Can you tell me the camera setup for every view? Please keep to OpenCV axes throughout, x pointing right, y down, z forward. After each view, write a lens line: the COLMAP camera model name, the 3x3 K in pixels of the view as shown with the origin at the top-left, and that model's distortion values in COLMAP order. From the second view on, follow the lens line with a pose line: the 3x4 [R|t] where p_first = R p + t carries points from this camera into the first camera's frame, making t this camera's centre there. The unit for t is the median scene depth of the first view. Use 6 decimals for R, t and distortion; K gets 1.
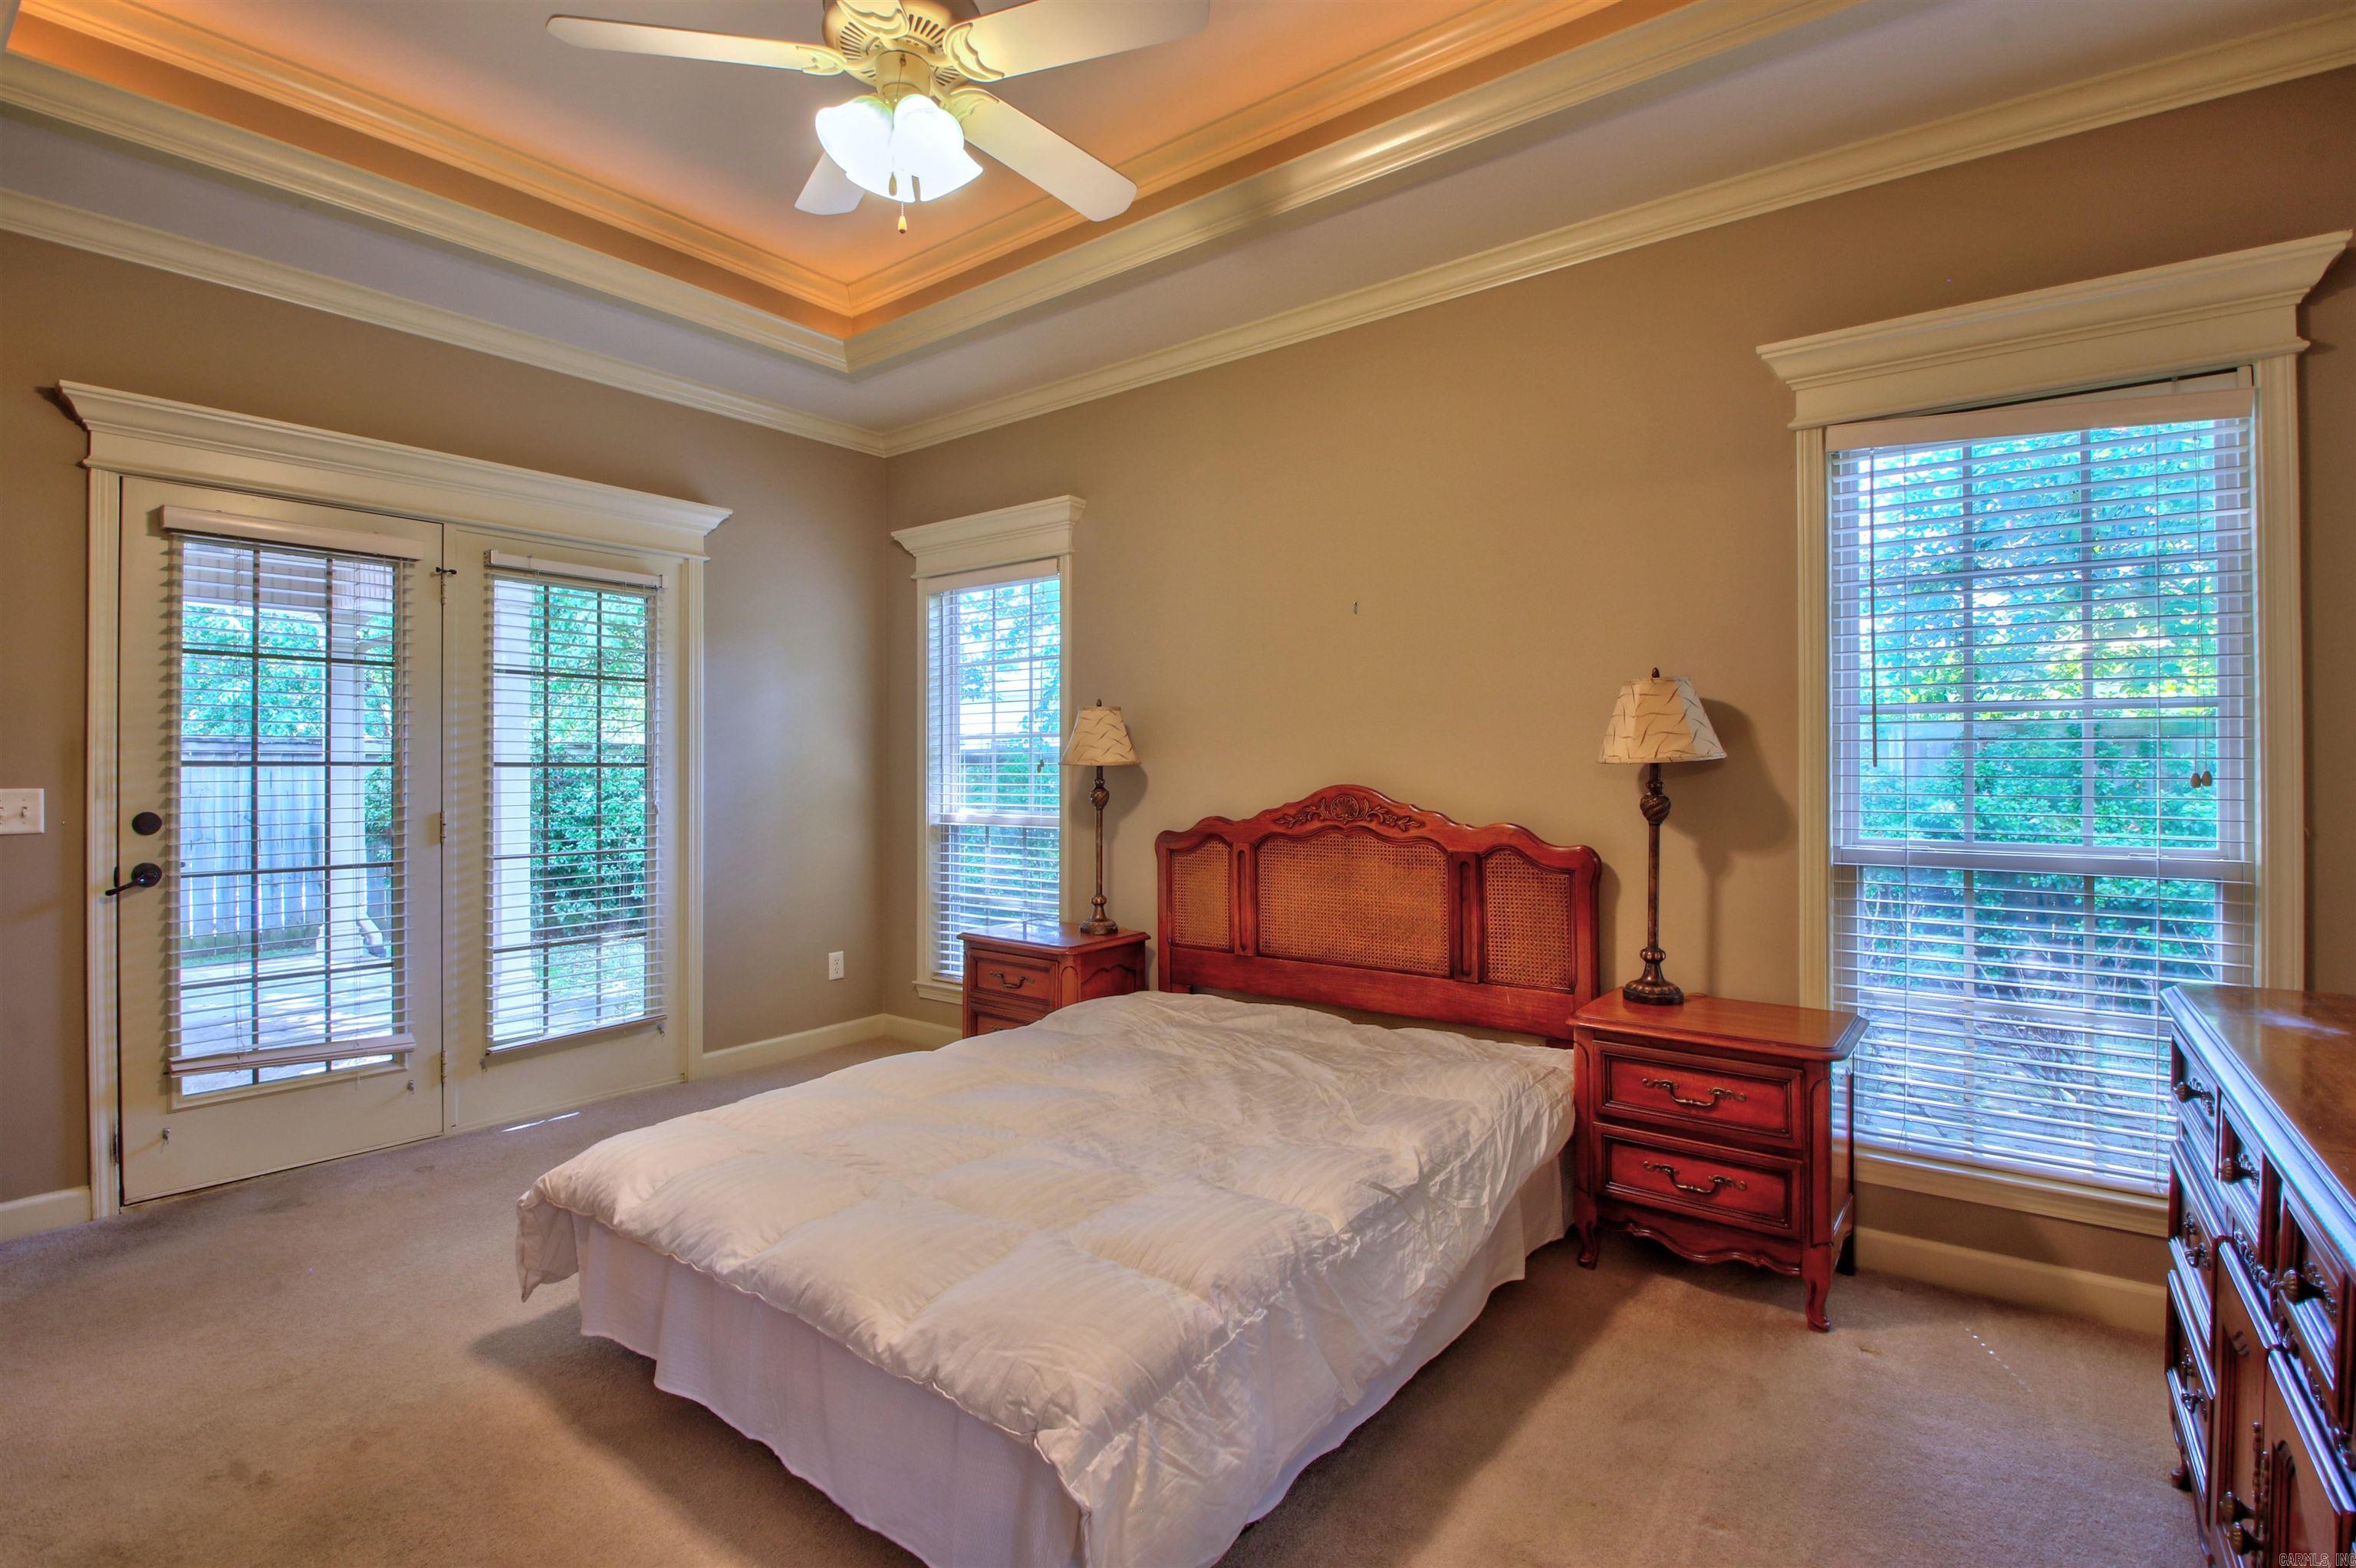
lens RADIAL K [[1090.0, 0, 1127.9], [0, 1090.0, 767.7], [0, 0, 1]] dist [0.004477, -0.018284]
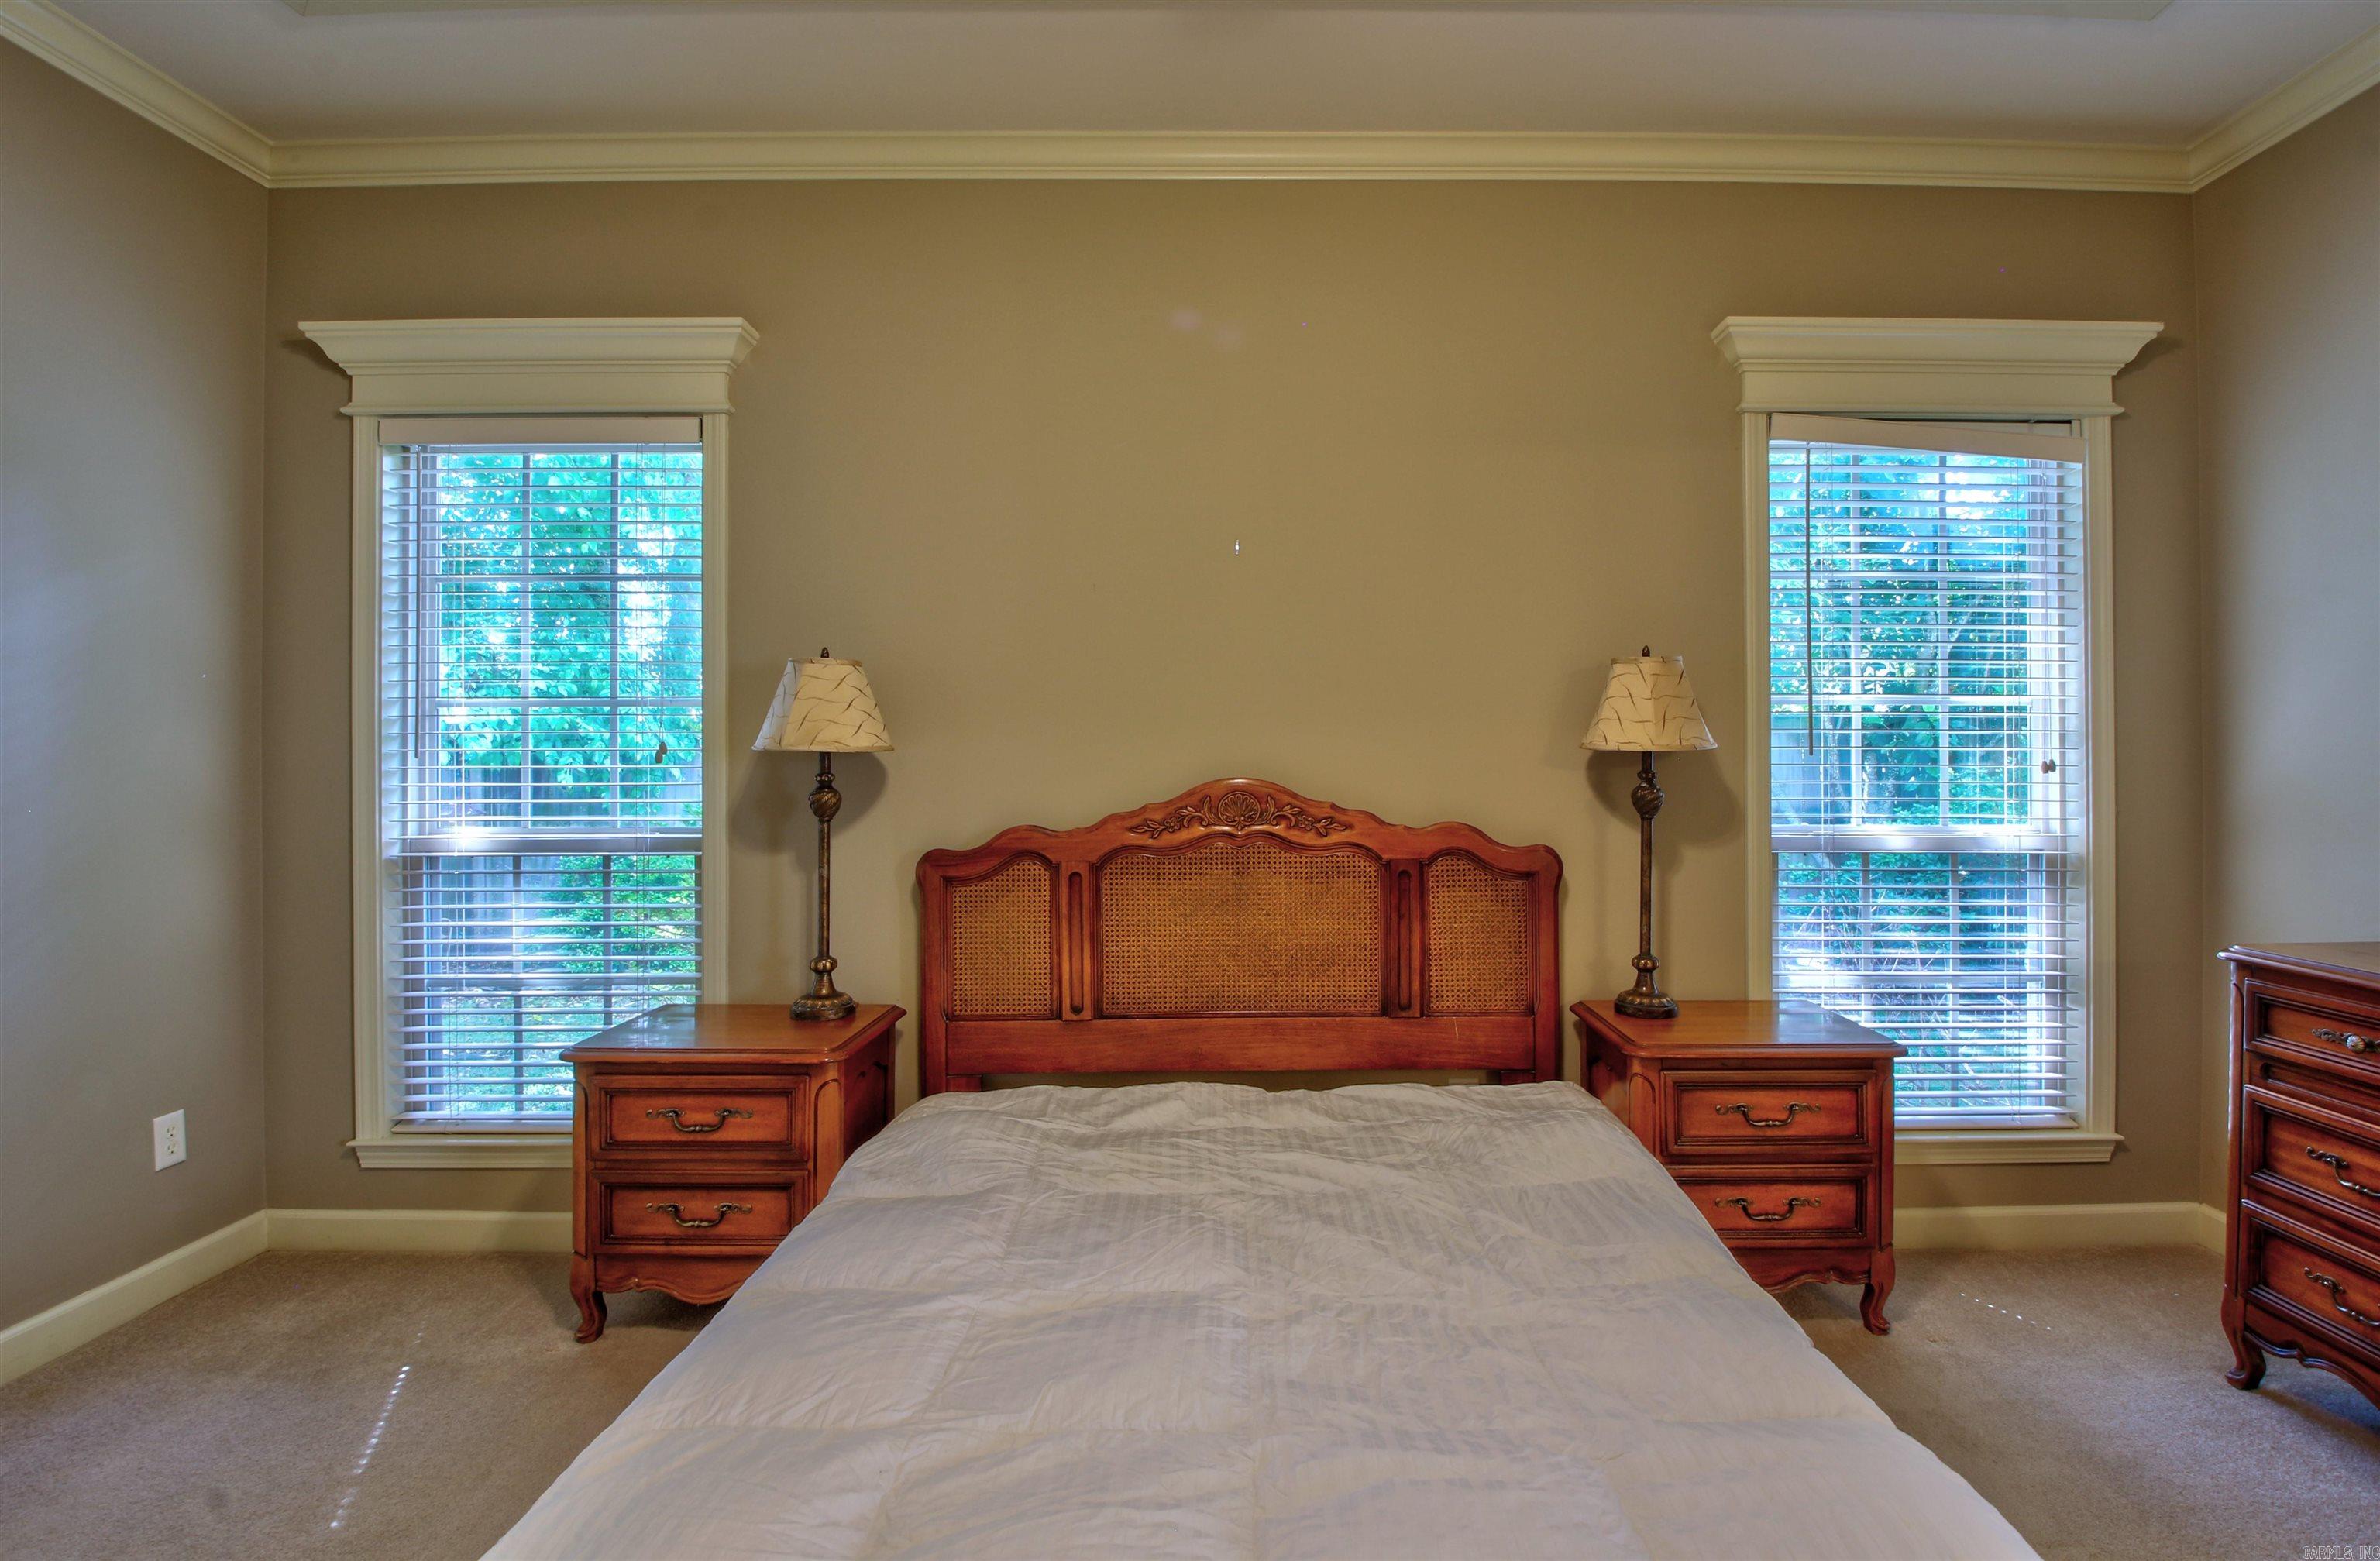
lens RADIAL K [[1146.1, 0, 1203.0], [0, 1146.1, 754.3], [0, 0, 1]] dist [-0.003974, -0.013319]
pose [[0.773505, 0.003025, 0.633783, -0.233060], [-0.000355, 0.999991, -0.004340, 0.001918], [-0.633790, 0.003132, 0.773499, 0.287141]]
